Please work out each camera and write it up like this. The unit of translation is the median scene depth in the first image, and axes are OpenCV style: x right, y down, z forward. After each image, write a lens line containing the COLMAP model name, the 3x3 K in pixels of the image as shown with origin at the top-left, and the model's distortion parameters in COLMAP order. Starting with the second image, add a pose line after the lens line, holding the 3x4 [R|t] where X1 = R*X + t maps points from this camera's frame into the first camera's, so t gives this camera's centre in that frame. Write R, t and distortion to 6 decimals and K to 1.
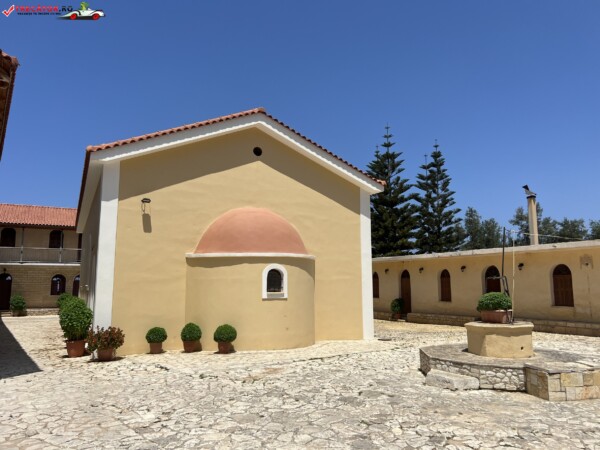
lens RADIAL K [[461.5, 0, 301.6], [0, 461.5, 219.5], [0, 0, 1]] dist [0.048445, -0.063100]
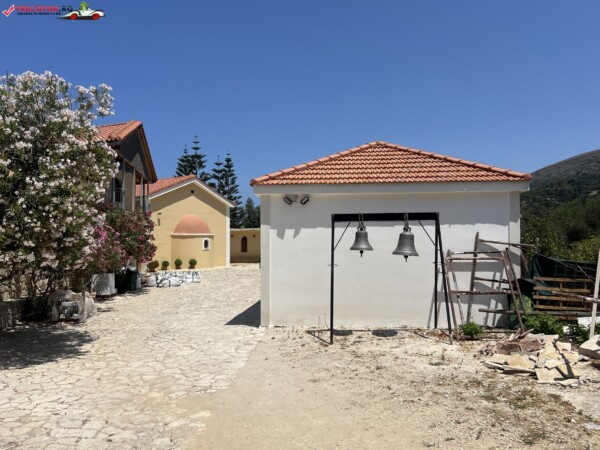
lens RADIAL K [[461.5, 0, 312.9], [0, 461.5, 232.0], [0, 0, 1]] dist [0.048445, -0.063100]
pose [[0.850308, 0.007386, 0.526233, -0.750256], [-0.070368, 0.992519, 0.099772, -0.199671], [-0.521560, -0.121867, 0.844467, -1.285319]]
